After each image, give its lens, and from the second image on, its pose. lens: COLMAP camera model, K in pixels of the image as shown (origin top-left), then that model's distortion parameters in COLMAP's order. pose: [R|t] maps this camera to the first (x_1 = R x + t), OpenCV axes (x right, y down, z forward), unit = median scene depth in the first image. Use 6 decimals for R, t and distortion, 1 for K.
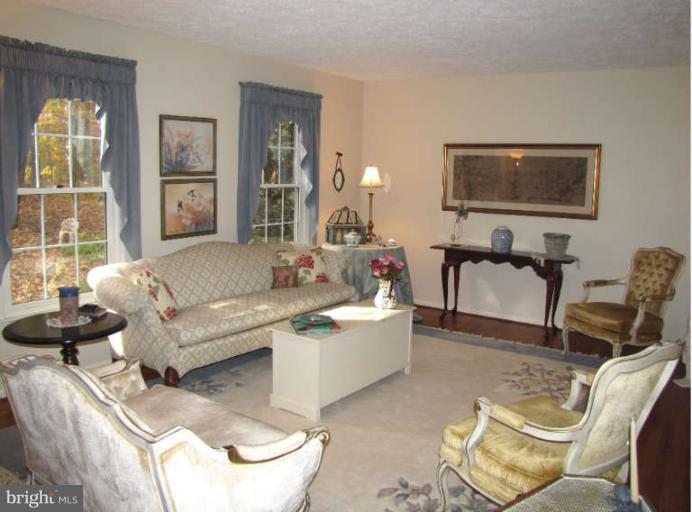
lens RADIAL K [[566.2, 0, 356.5], [0, 566.2, 244.3], [0, 0, 1]] dist [-0.187130, 0.156579]
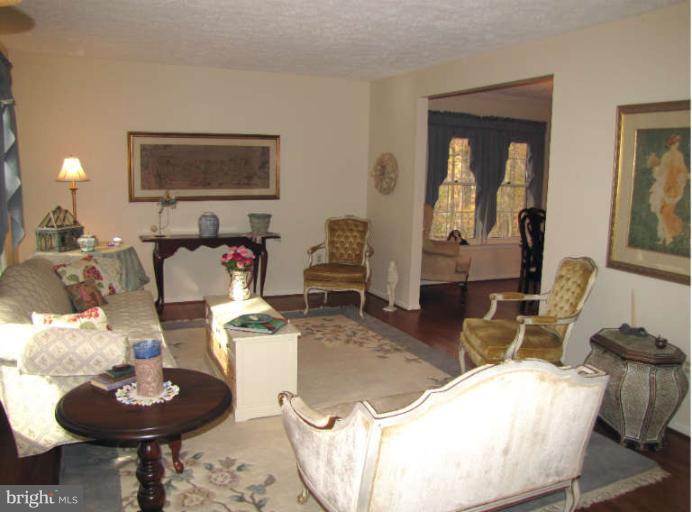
lens RADIAL K [[566.2, 0, 356.5], [0, 566.2, 244.3], [0, 0, 1]] dist [-0.187130, 0.156579]
pose [[0.521537, -0.131614, 0.843016, -0.546308], [0.097806, 0.990740, 0.094169, -0.049043], [-0.847604, 0.033339, 0.529581, 0.228680]]
